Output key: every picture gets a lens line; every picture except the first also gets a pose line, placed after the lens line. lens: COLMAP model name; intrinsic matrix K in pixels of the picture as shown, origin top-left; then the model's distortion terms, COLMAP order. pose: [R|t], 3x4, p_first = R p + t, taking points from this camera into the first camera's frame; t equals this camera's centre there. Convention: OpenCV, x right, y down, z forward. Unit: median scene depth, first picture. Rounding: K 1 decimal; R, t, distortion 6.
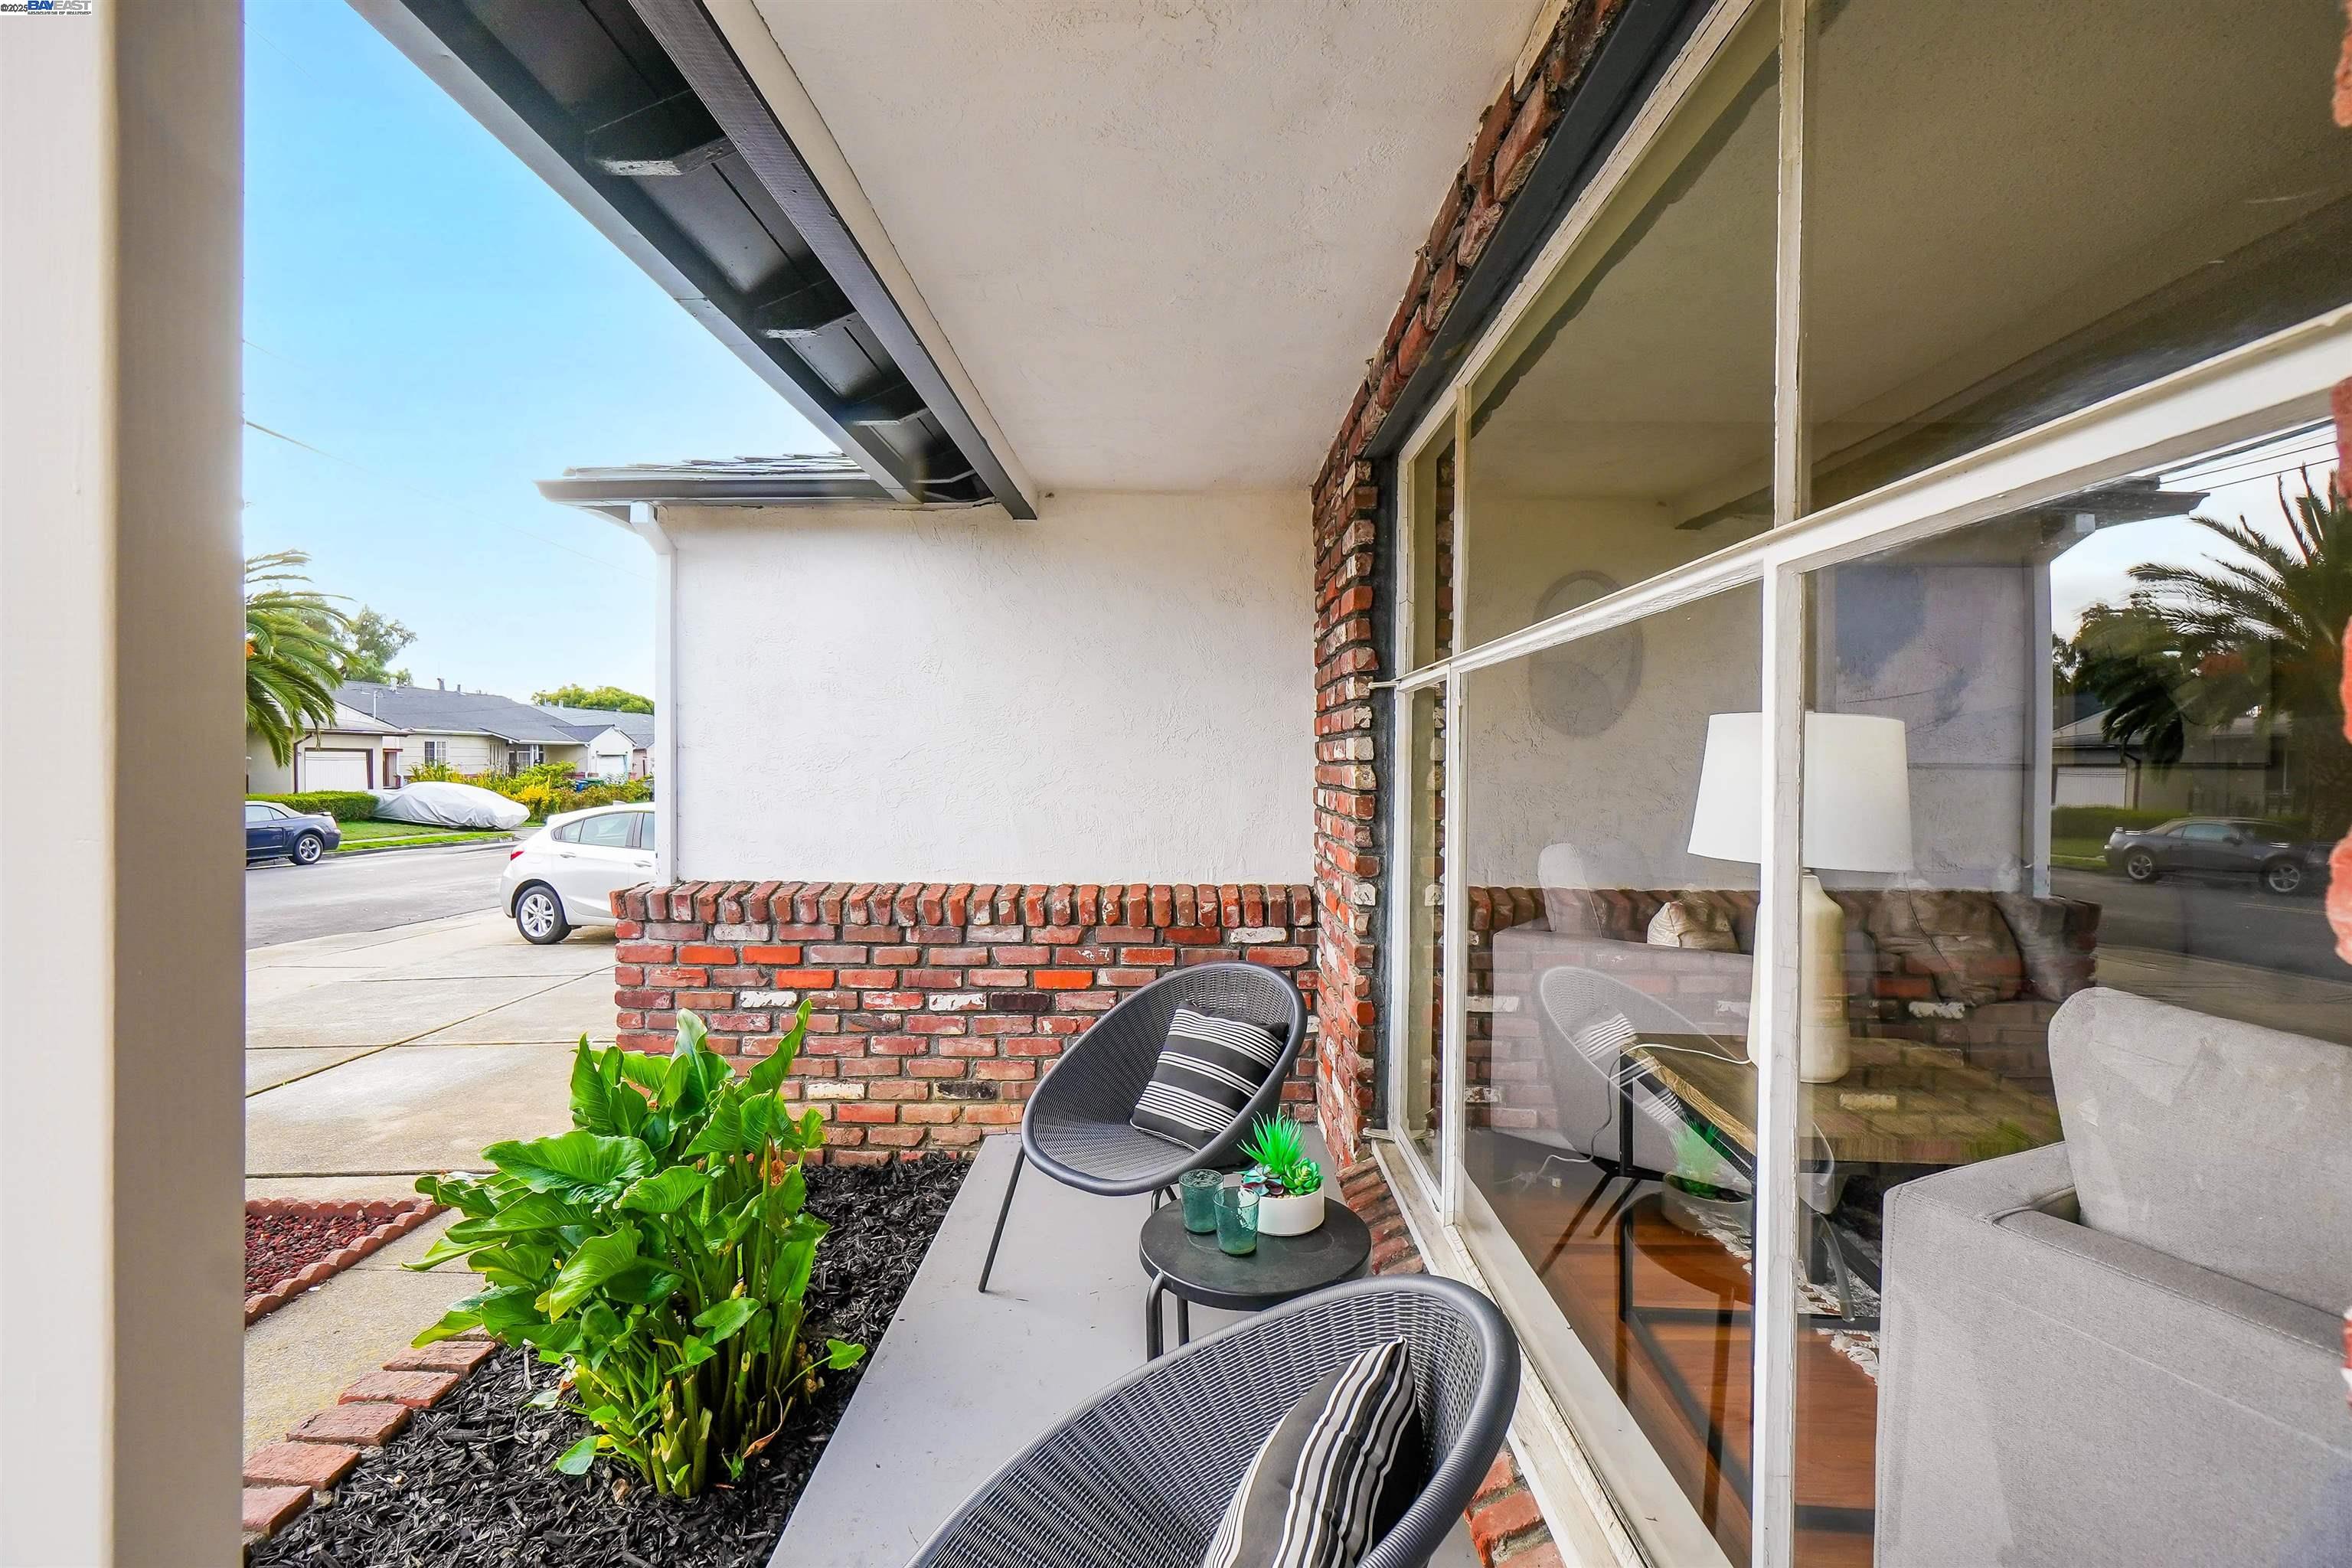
lens RADIAL K [[1021.3, 0, 1163.7], [0, 1021.3, 770.0], [0, 0, 1]] dist [0.000816, 0.000171]
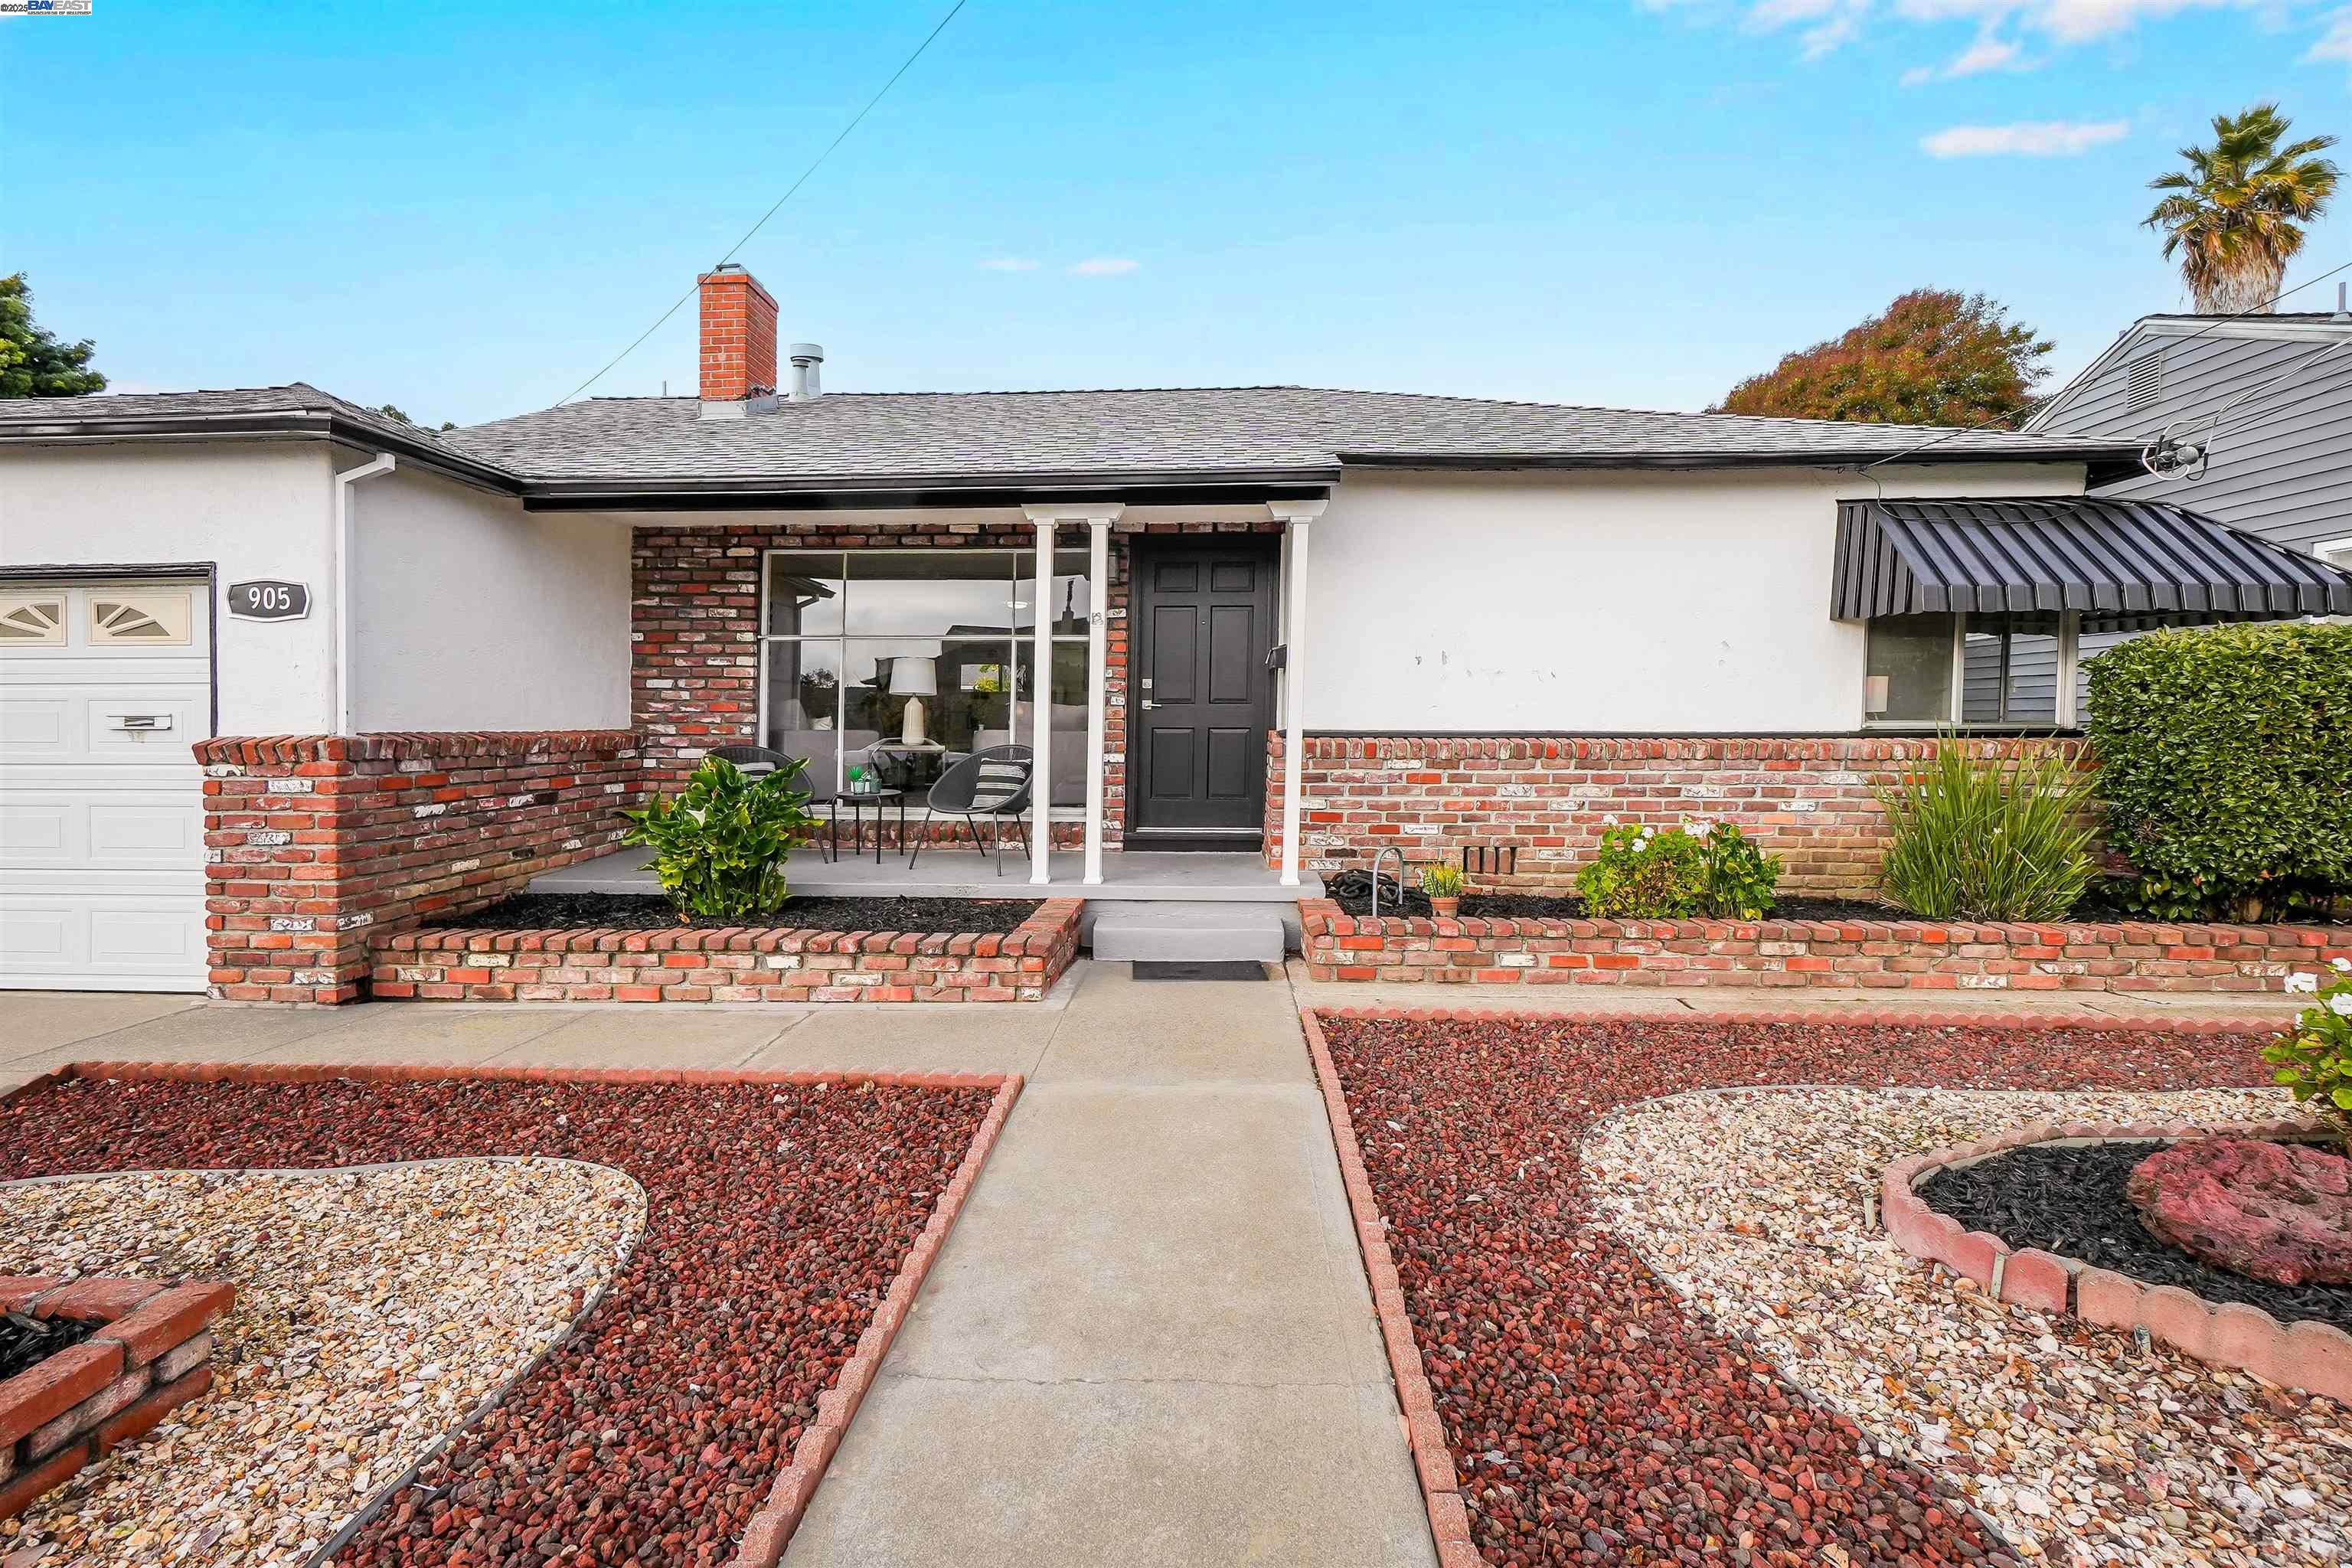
lens RADIAL K [[1008.2, 0, 1188.0], [0, 1008.2, 672.1], [0, 0, 1]] dist [-0.004704, -0.000222]
pose [[0.020459, 0.044404, 0.998804, -1.813899], [0.006729, 0.998984, -0.044550, 0.098800], [-0.999768, 0.007633, 0.020139, -0.113368]]
